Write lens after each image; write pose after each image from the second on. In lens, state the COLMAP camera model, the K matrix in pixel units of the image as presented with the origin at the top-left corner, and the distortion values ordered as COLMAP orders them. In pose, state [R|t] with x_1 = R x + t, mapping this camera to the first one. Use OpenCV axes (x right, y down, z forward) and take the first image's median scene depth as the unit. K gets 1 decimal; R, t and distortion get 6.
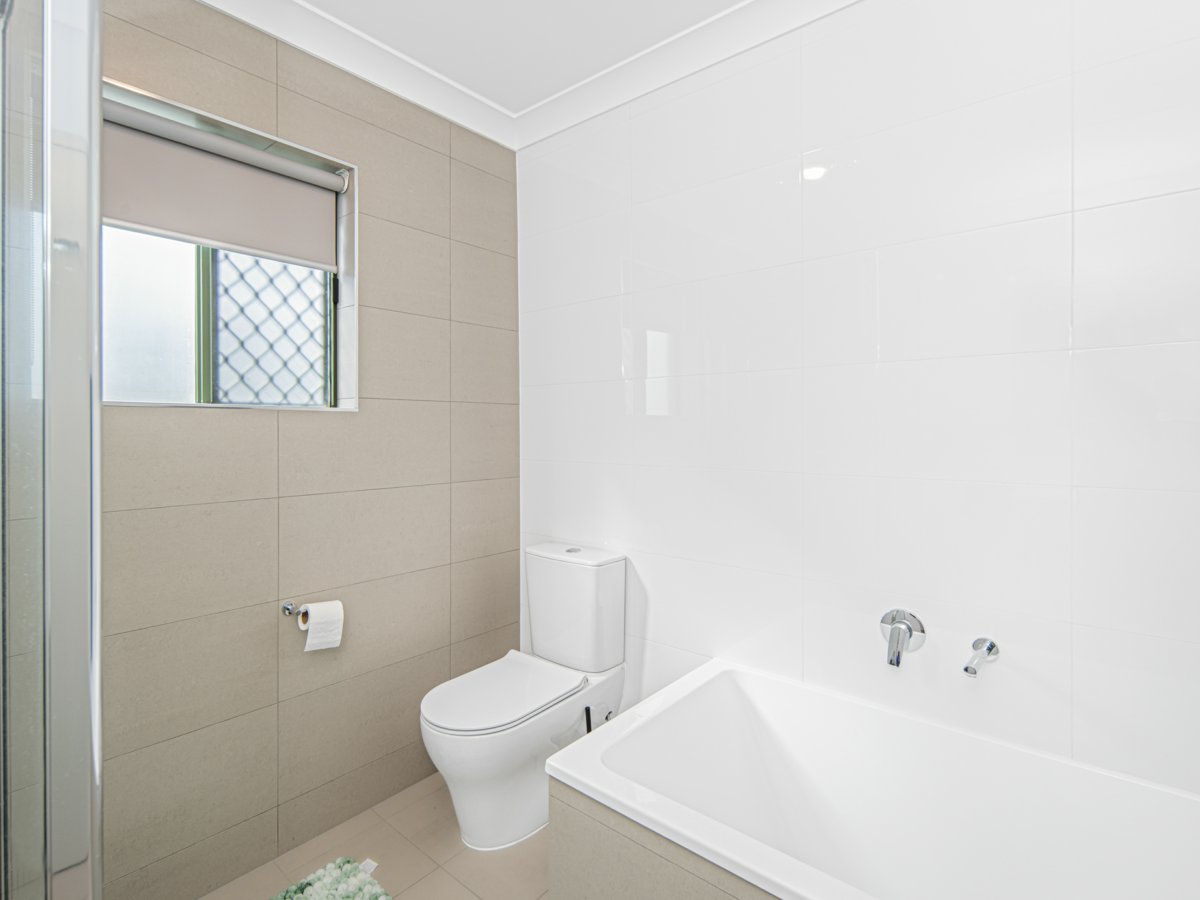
lens RADIAL K [[597.8, 0, 591.3], [0, 597.8, 437.0], [0, 0, 1]] dist [0.014344, -0.000273]
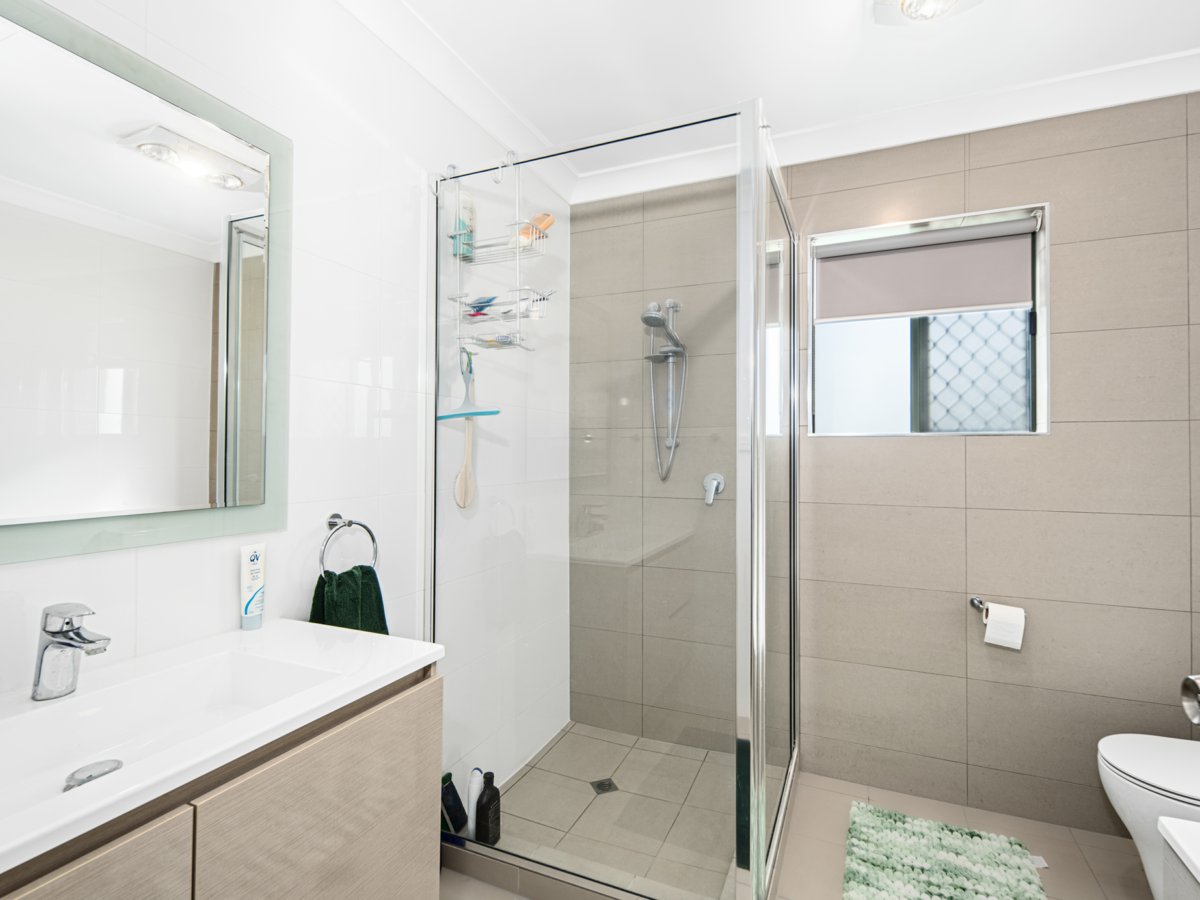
lens RADIAL K [[597.8, 0, 591.3], [0, 597.8, 437.0], [0, 0, 1]] dist [0.014344, -0.000273]
pose [[0.281674, -0.020817, -0.959284, 0.421701], [-0.015325, 0.999540, -0.026190, 0.000651], [0.959388, 0.022078, 0.281226, -0.072022]]
